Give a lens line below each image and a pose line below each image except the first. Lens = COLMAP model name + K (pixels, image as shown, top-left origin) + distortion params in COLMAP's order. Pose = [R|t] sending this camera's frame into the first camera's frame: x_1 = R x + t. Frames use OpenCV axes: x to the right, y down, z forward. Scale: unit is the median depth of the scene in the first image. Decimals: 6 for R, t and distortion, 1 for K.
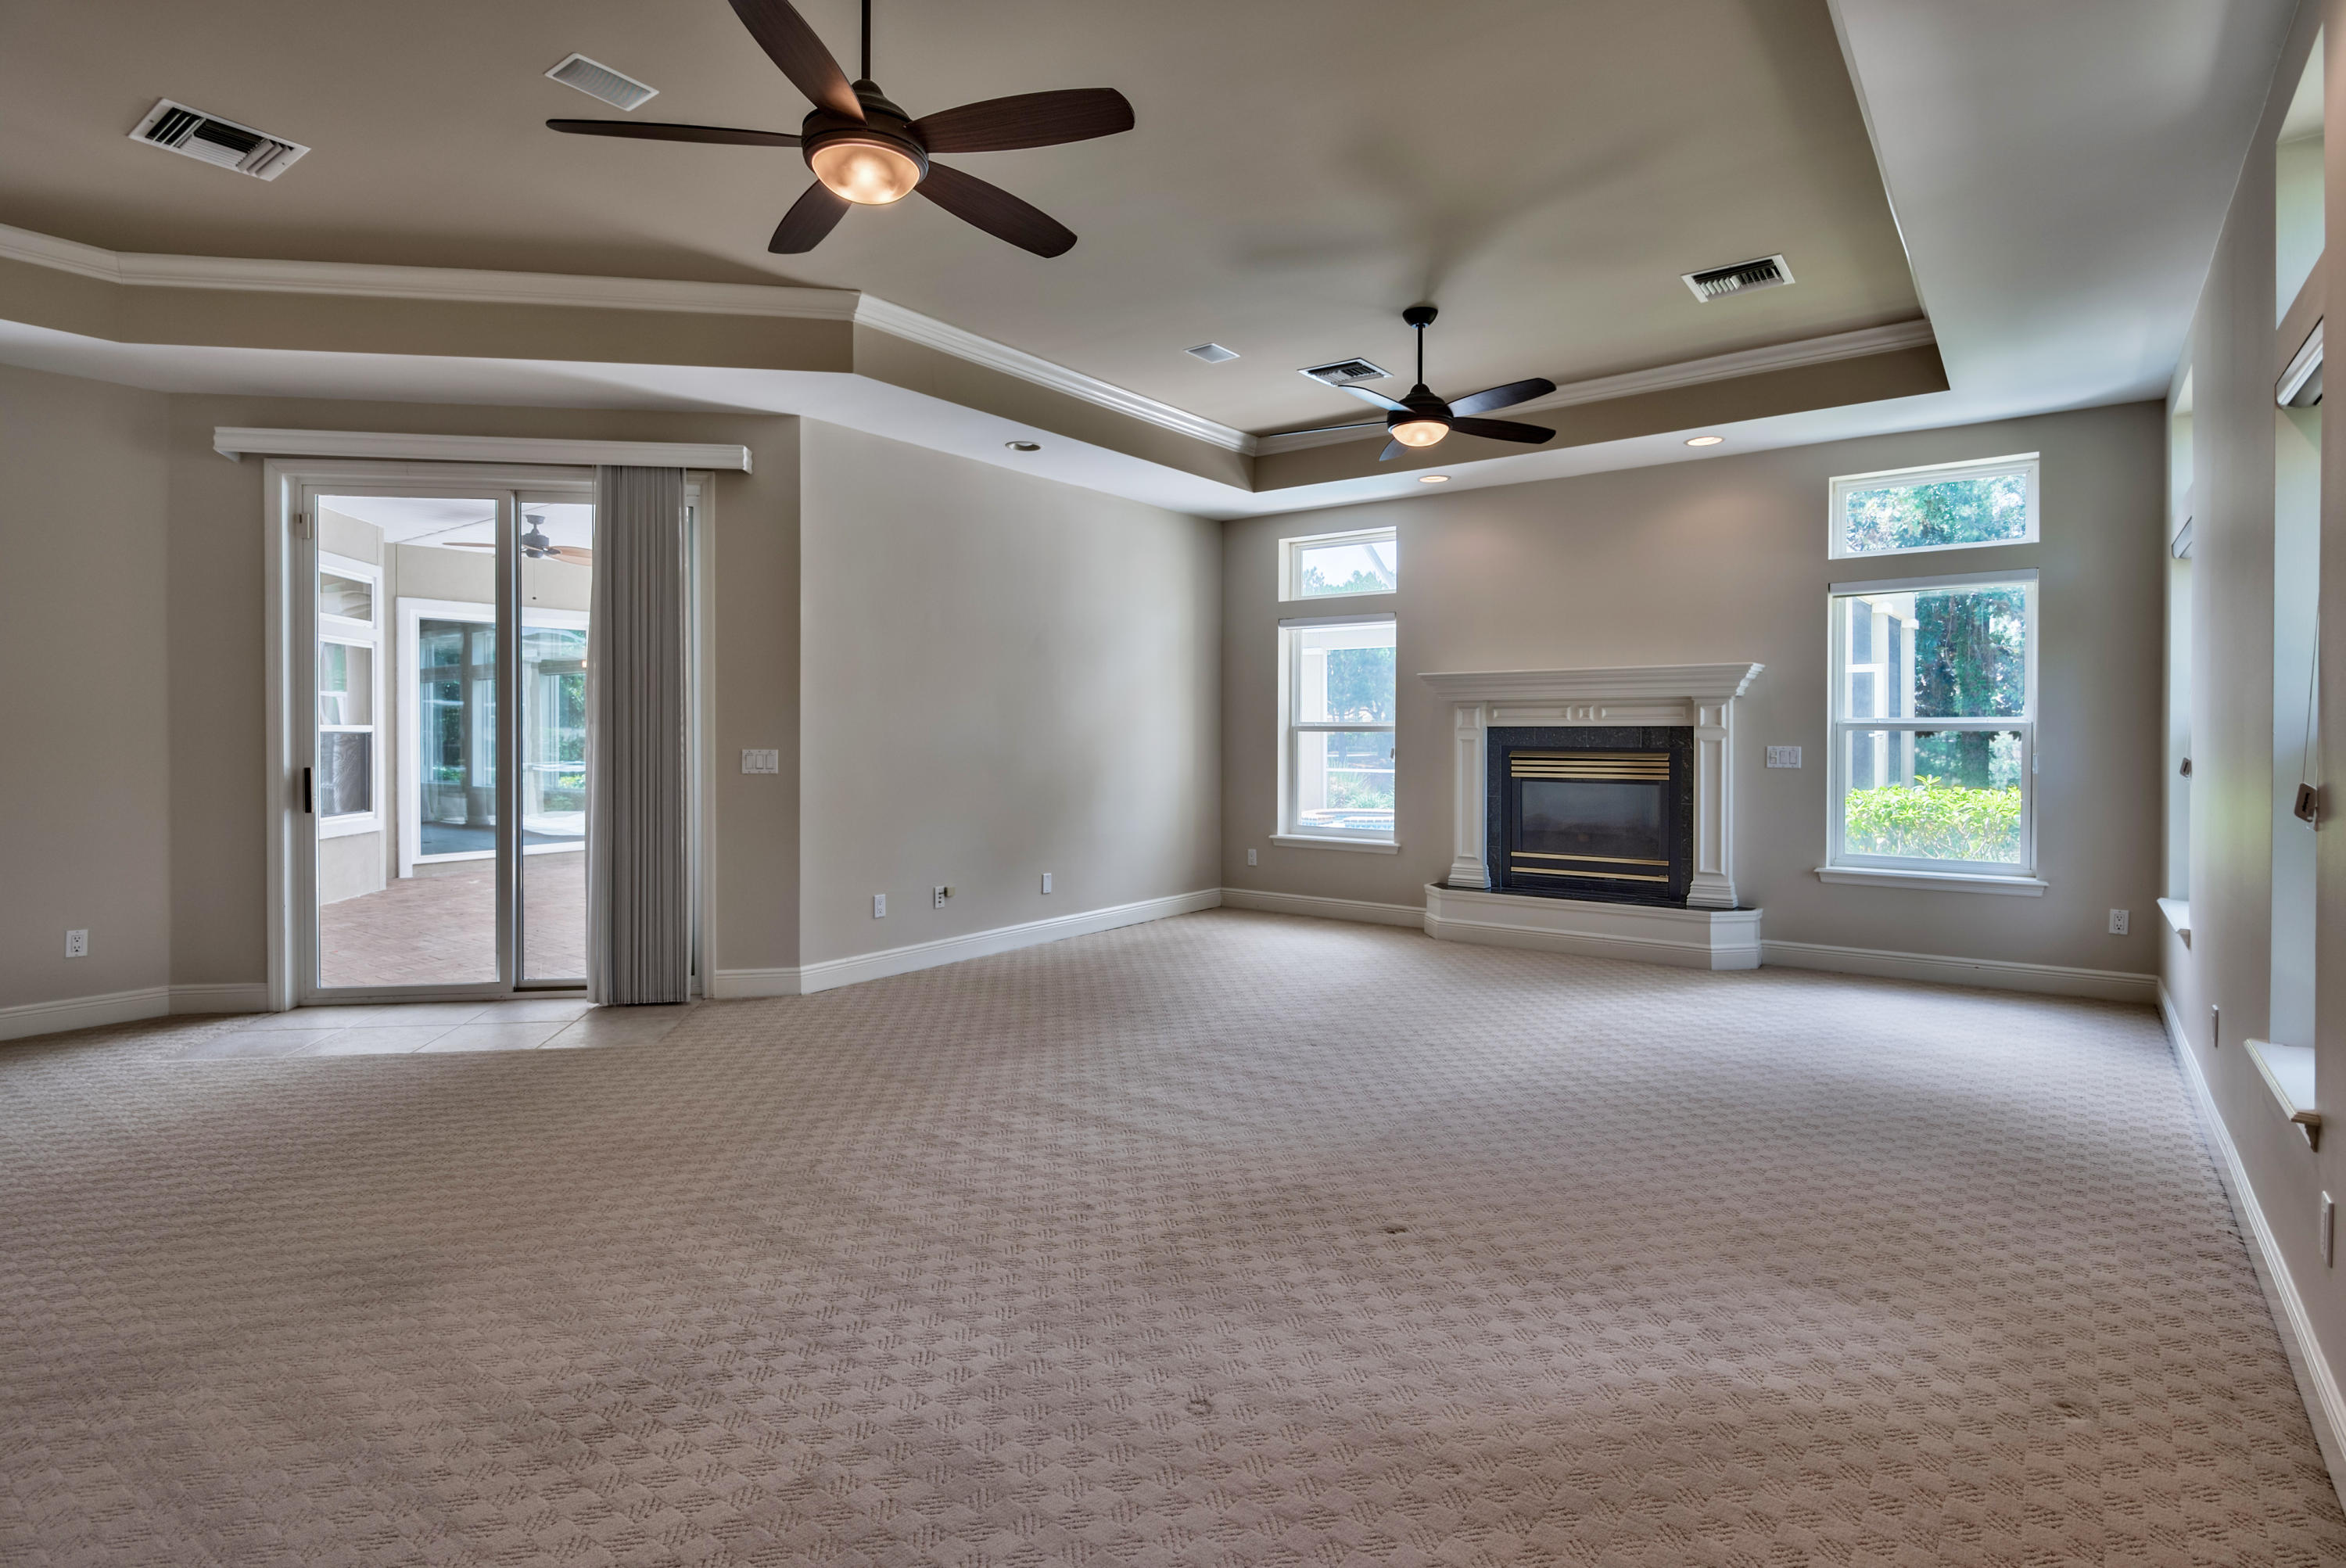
lens RADIAL K [[1170.2, 0, 1165.4], [0, 1170.2, 740.5], [0, 0, 1]] dist [-0.003968, -0.000458]
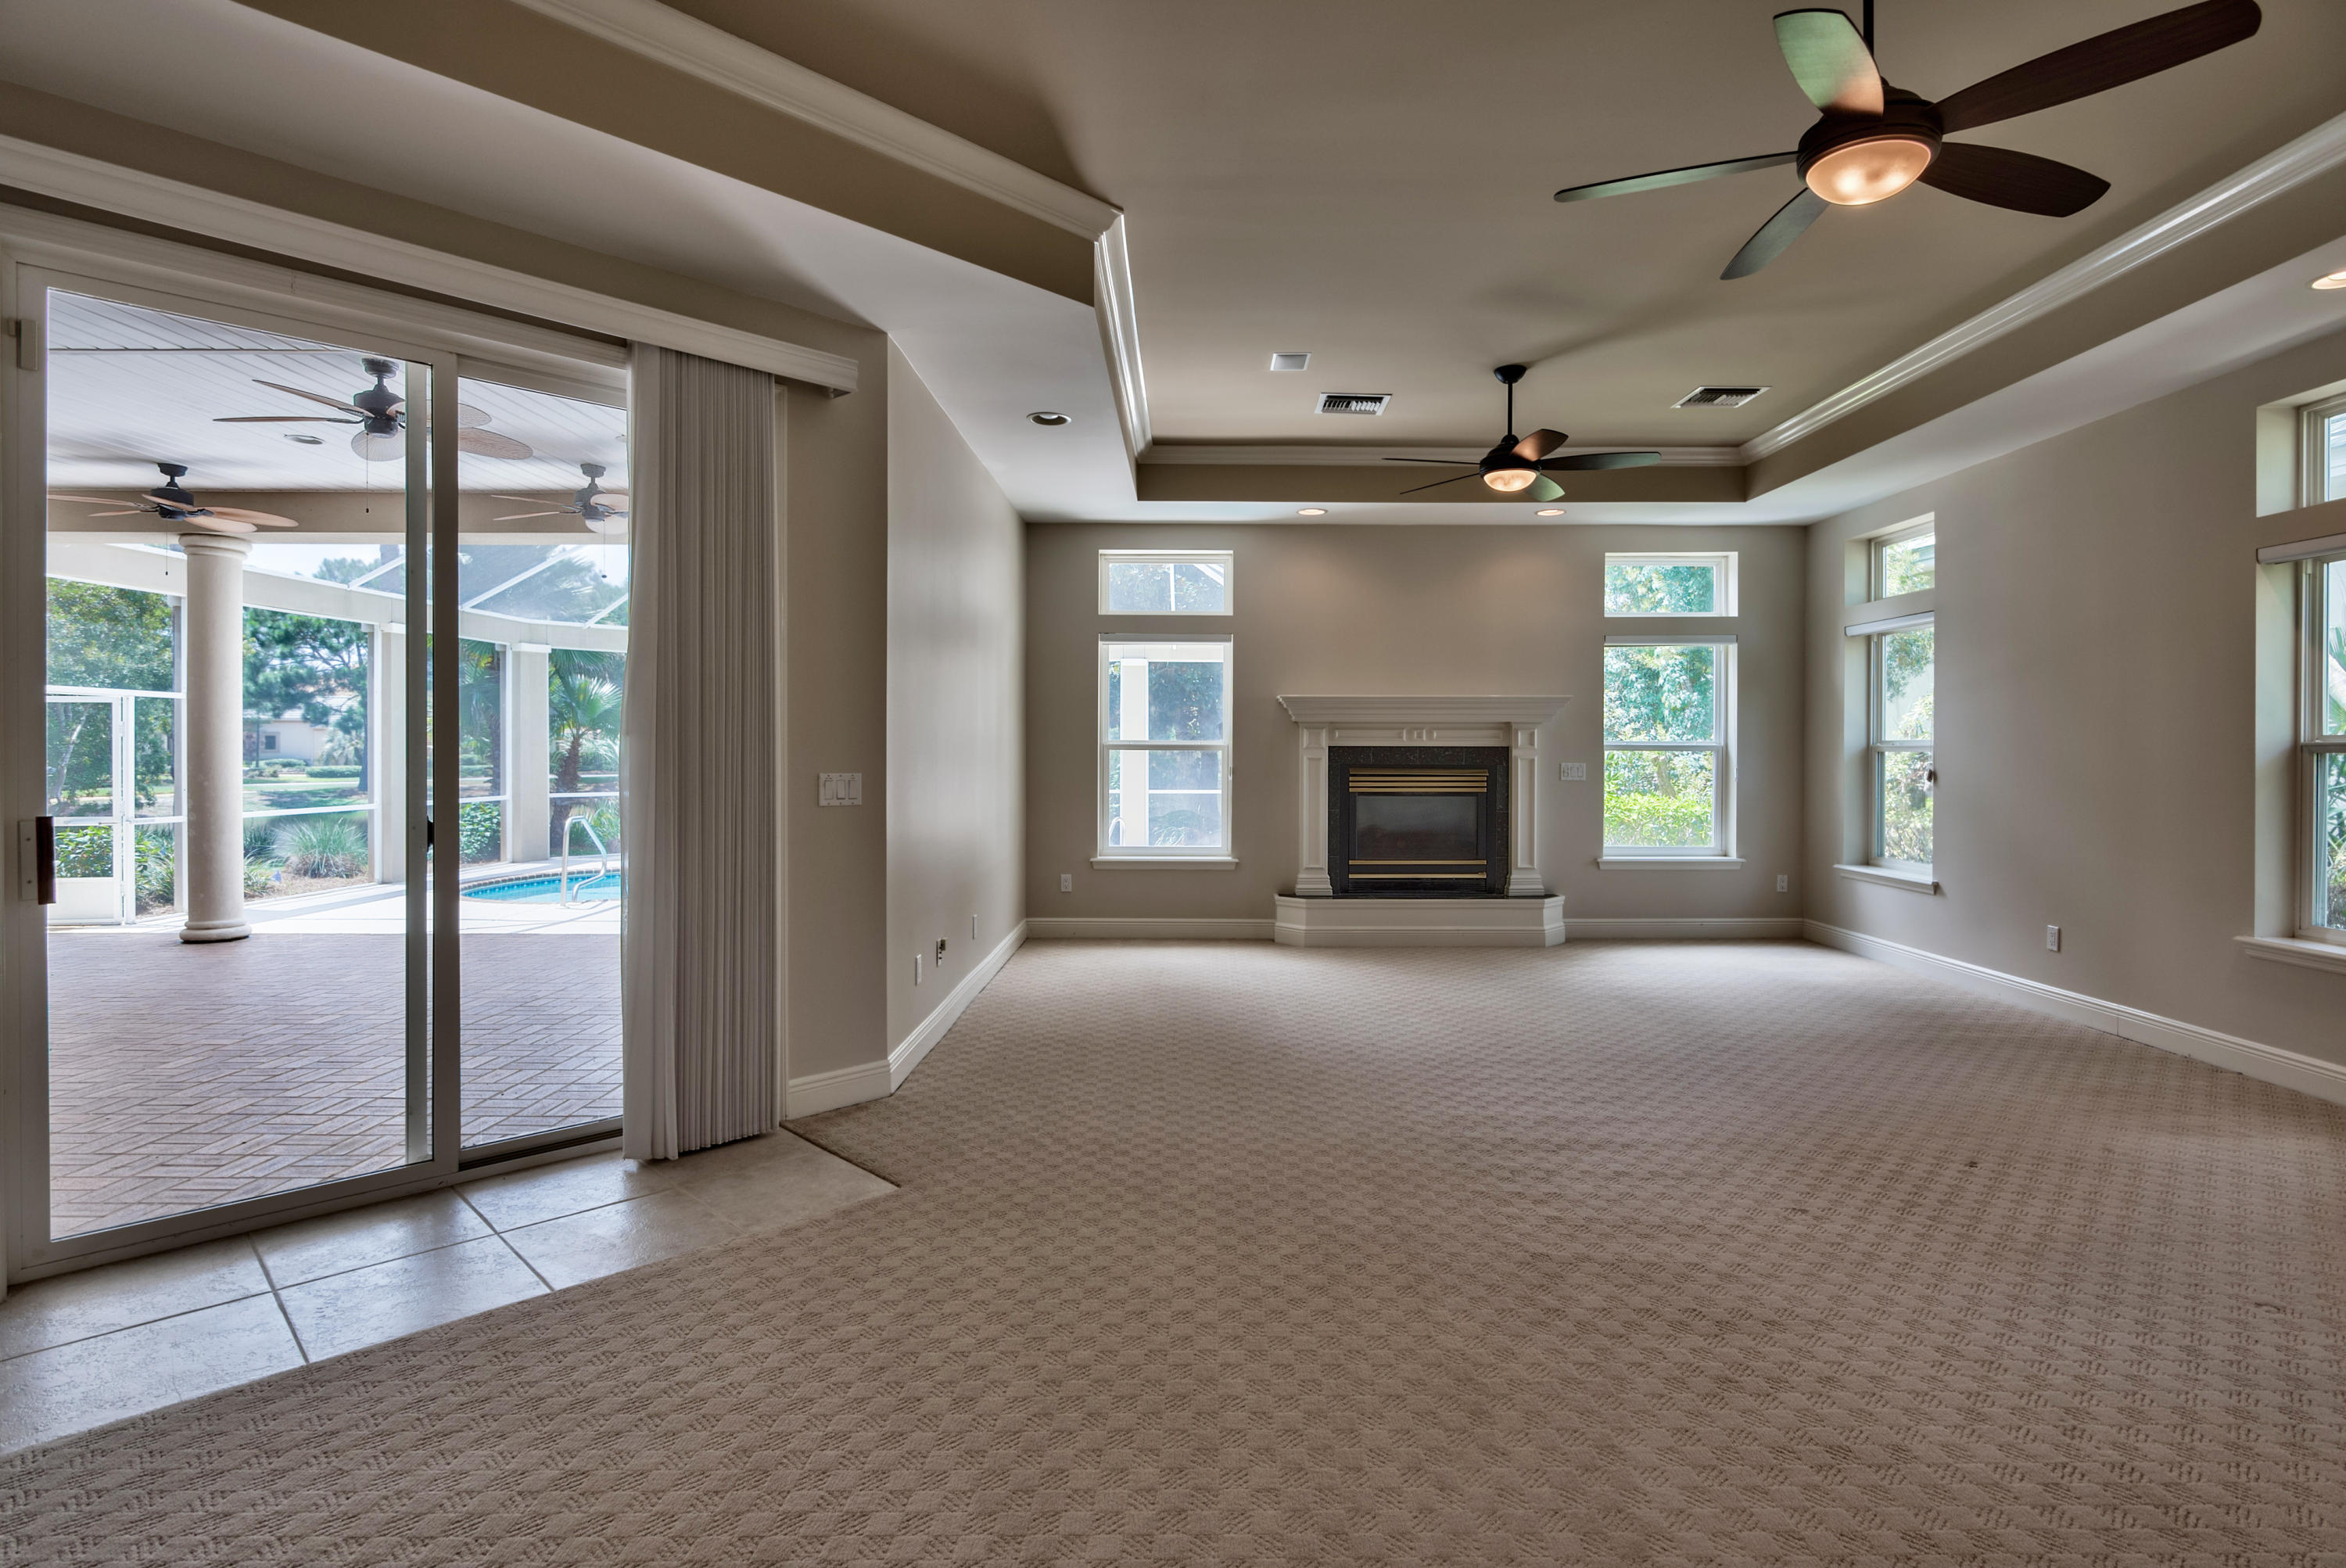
lens RADIAL K [[1174.4, 0, 1184.8], [0, 1174.4, 756.2], [0, 0, 1]] dist [-0.002328, -0.000689]
pose [[0.793522, -0.000076, 0.608541, -0.519401], [0.000493, 1.000000, -0.000519, -0.001960], [-0.608541, 0.000712, 0.793522, 0.230885]]
